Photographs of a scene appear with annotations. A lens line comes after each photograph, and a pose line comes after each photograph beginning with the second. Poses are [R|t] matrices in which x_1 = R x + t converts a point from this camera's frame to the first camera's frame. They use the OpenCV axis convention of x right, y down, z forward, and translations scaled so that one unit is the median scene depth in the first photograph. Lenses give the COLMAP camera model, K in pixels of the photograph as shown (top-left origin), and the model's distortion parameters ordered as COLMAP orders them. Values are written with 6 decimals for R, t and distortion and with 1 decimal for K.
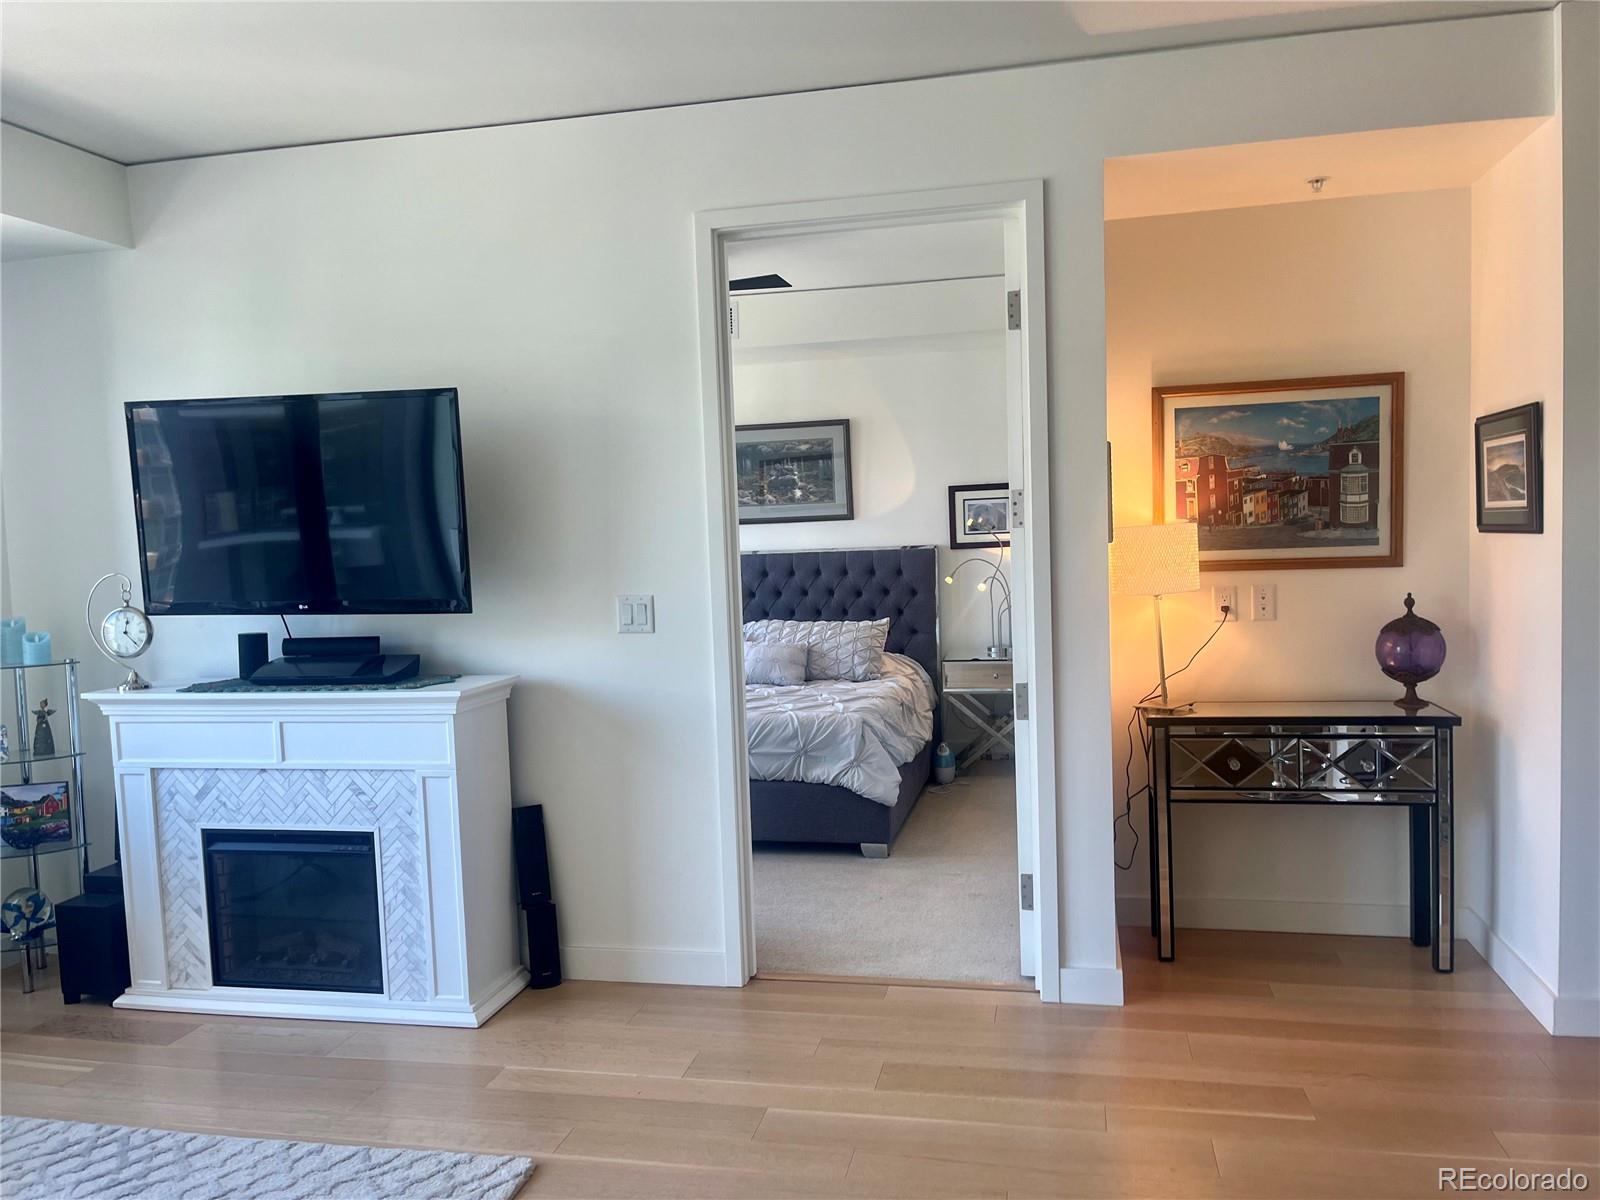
lens RADIAL K [[1208.6, 0, 802.4], [0, 1208.6, 601.6], [0, 0, 1]] dist [0.028867, -0.013150]
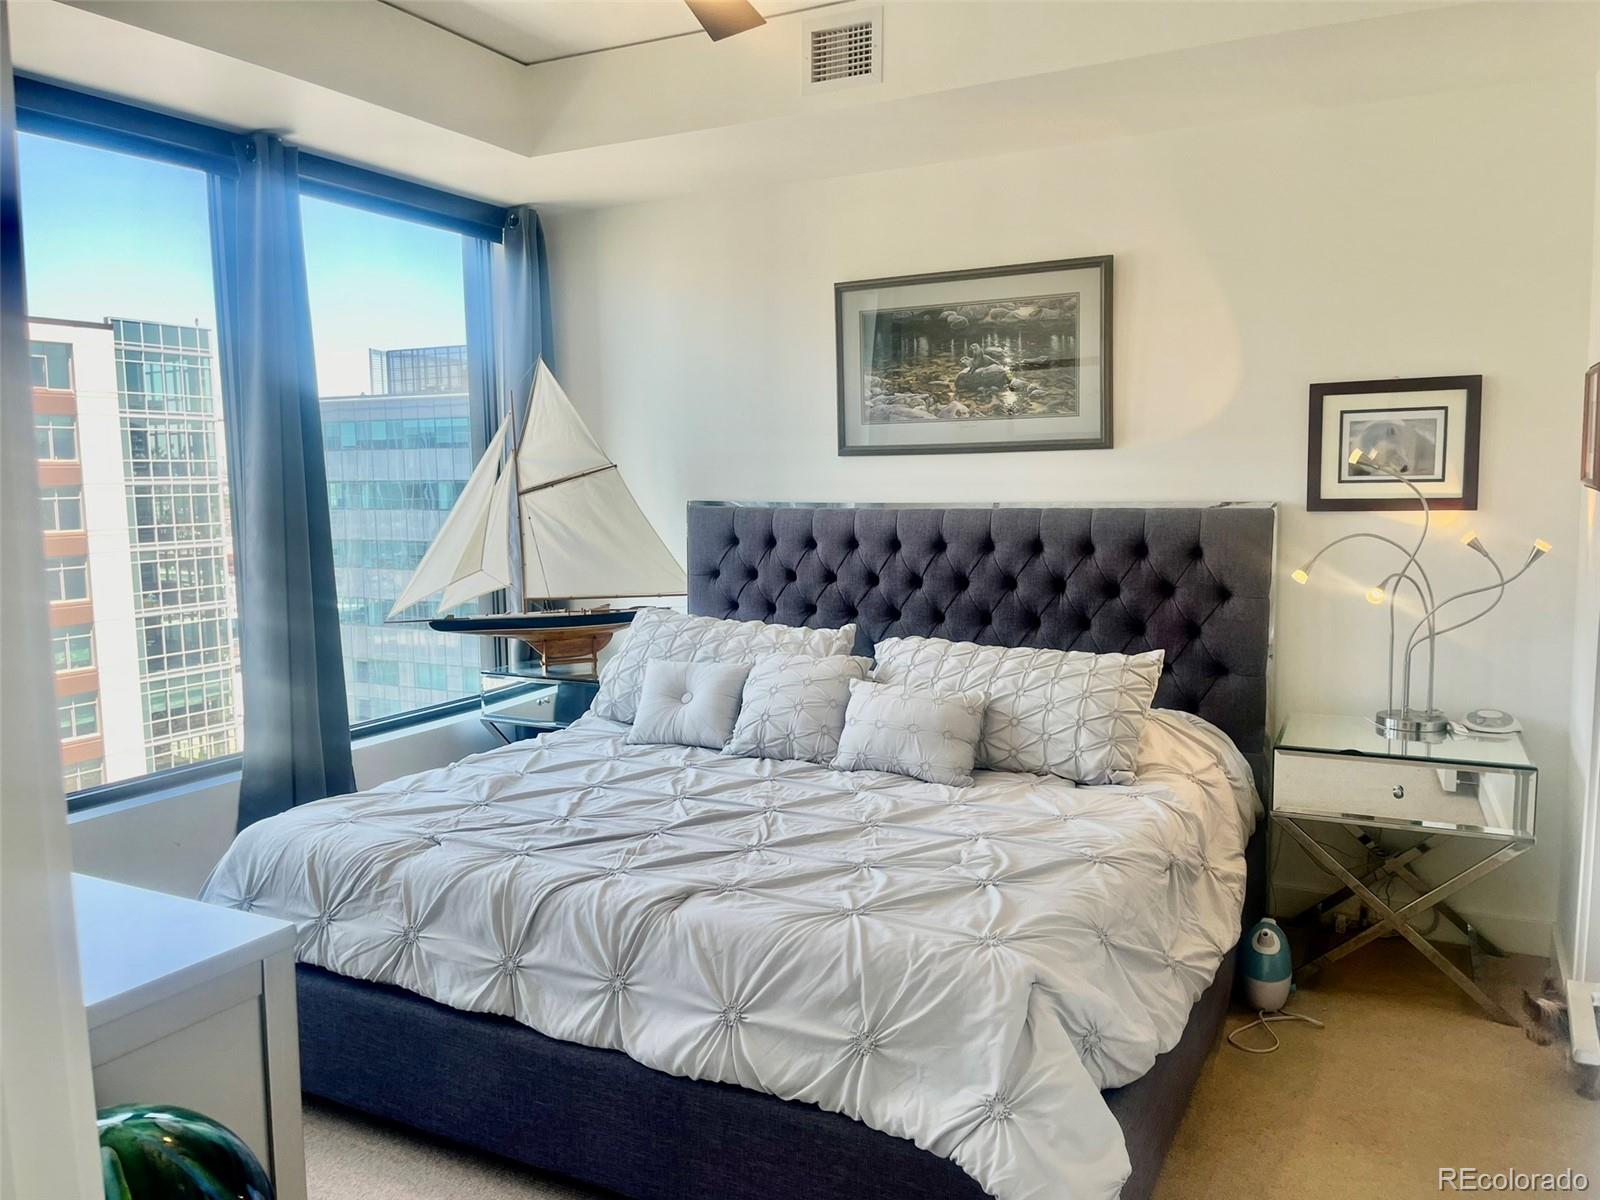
lens RADIAL K [[1208.6, 0, 798.4], [0, 1208.6, 602.0], [0, 0, 1]] dist [0.028867, -0.013150]
pose [[0.963957, 0.050905, -0.261142, 0.054961], [-0.037107, 0.997655, 0.057504, -0.027880], [0.263457, -0.045742, 0.963586, 0.477509]]
